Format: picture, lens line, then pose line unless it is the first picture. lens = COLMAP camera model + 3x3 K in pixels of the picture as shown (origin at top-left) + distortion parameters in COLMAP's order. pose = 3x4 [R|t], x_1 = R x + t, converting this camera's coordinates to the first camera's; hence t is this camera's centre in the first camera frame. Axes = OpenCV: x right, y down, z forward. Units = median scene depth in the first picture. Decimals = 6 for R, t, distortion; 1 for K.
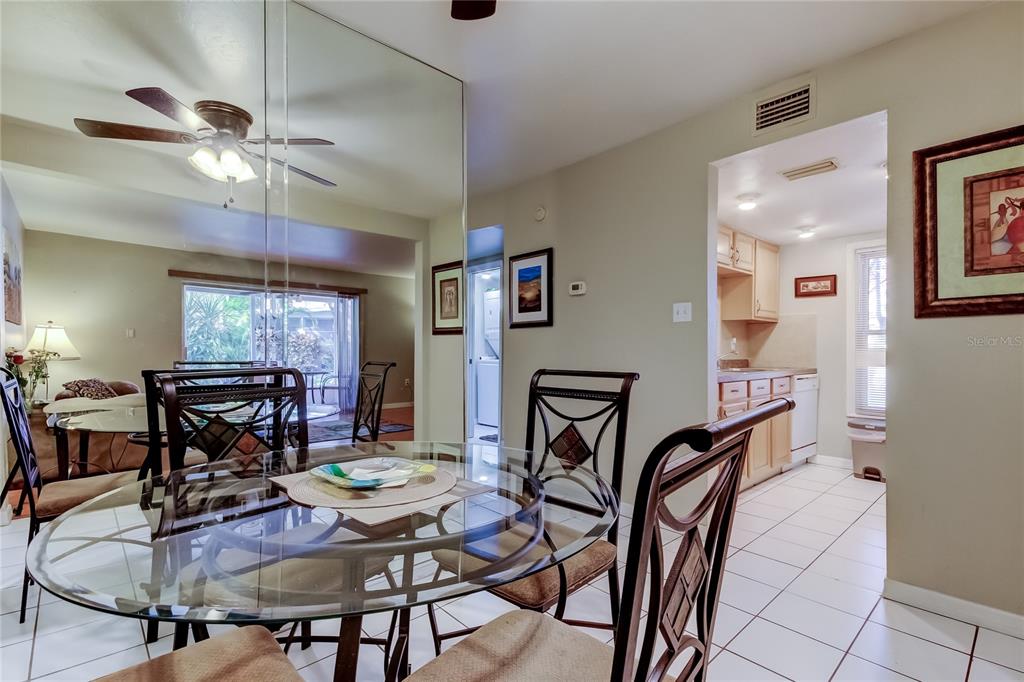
lens RADIAL K [[478.8, 0, 513.2], [0, 478.8, 339.3], [0, 0, 1]] dist [0.012104, -0.001162]
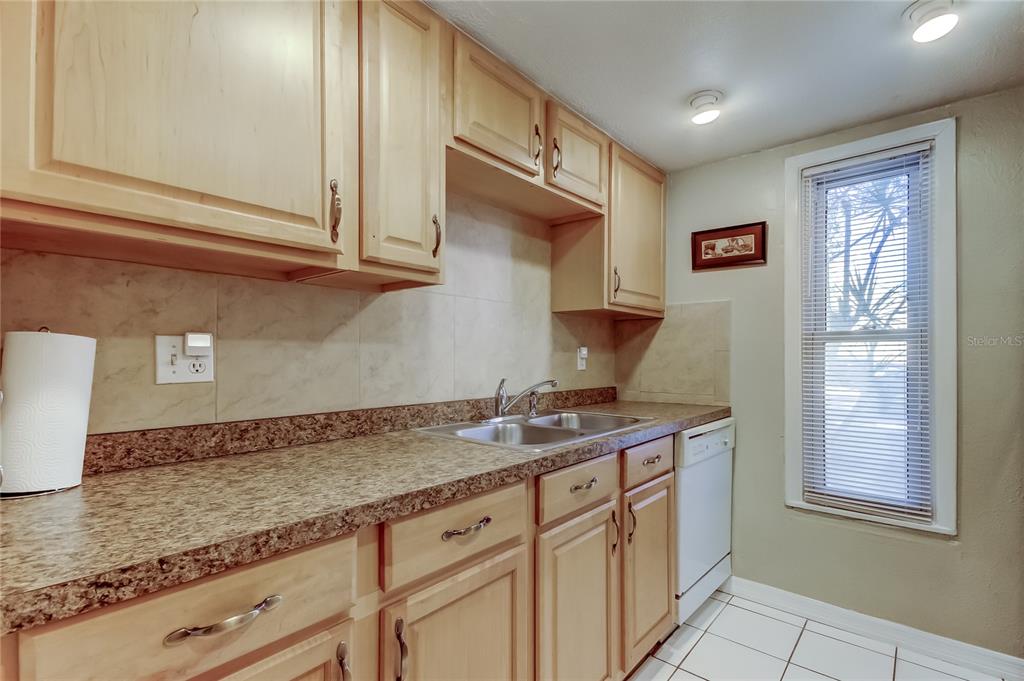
lens RADIAL K [[478.8, 0, 512.2], [0, 478.8, 350.4], [0, 0, 1]] dist [0.012104, -0.001162]
pose [[0.991252, -0.007484, 0.131769, 0.325342], [0.006083, 0.999921, 0.011029, -0.006008], [-0.131841, -0.010131, 0.991219, 0.511332]]
